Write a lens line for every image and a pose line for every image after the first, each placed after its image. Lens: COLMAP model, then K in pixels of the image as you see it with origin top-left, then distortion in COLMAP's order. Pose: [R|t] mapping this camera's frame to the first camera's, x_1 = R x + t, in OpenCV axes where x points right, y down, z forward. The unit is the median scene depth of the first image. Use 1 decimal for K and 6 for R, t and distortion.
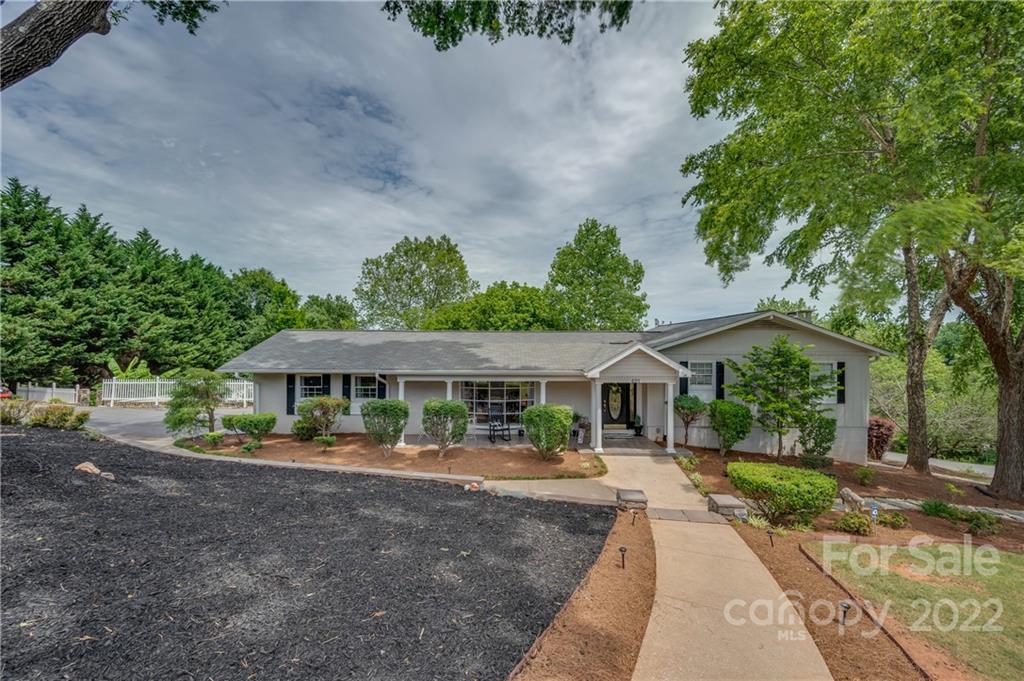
lens RADIAL K [[407.9, 0, 512.0], [0, 407.9, 340.5], [0, 0, 1]] dist [0.020808, 0.000086]
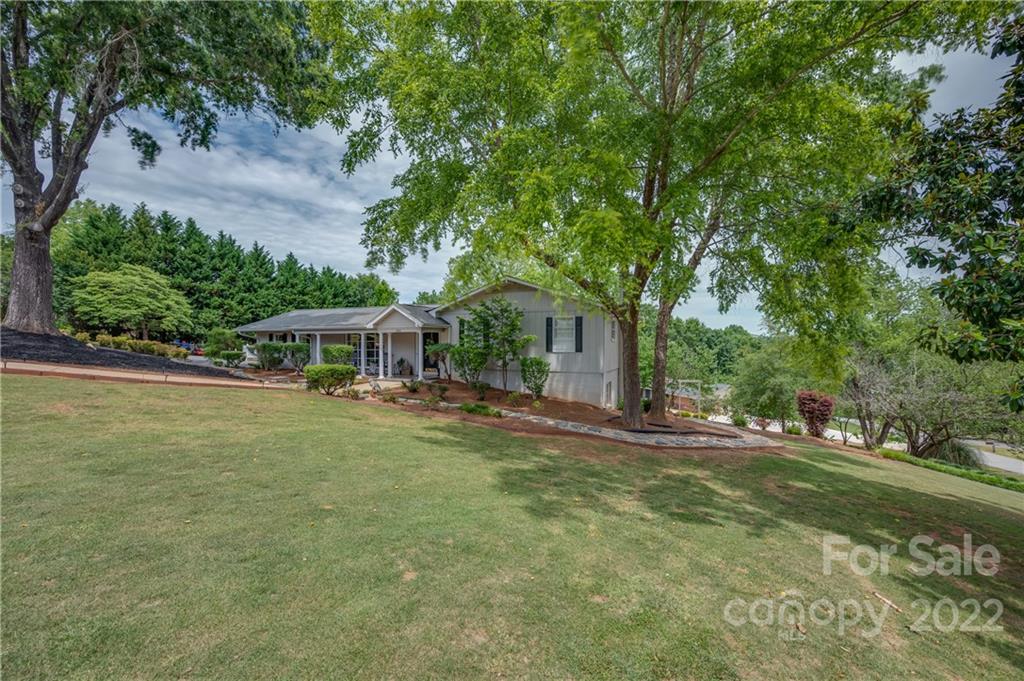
lens RADIAL K [[408.2, 0, 513.9], [0, 408.2, 345.0], [0, 0, 1]] dist [0.007231, 0.000109]
pose [[0.918305, -0.001479, -0.395870, 1.061500], [0.012381, 0.999611, 0.024986, 0.099165], [0.395679, -0.027846, 0.917966, -0.140947]]
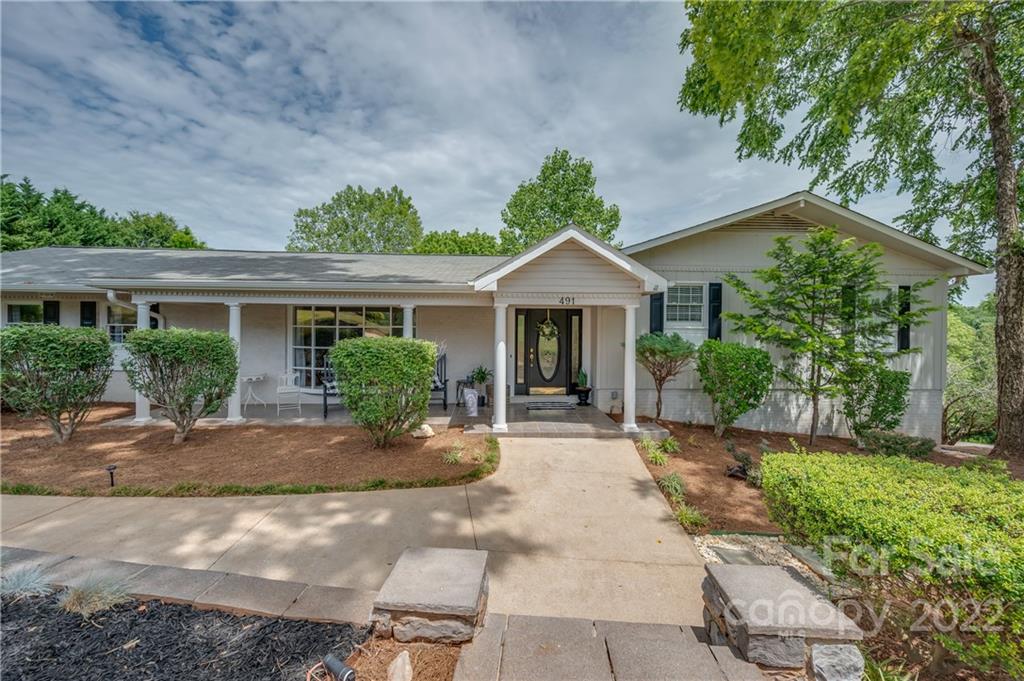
lens RADIAL K [[421.4, 0, 510.2], [0, 421.4, 324.2], [0, 0, 1]] dist [0.016253, 0.000049]
pose [[0.999150, 0.005930, 0.040800, 0.172354], [-0.006255, 0.999950, 0.007841, 0.106981], [-0.040751, -0.008089, 0.999137, 0.373188]]
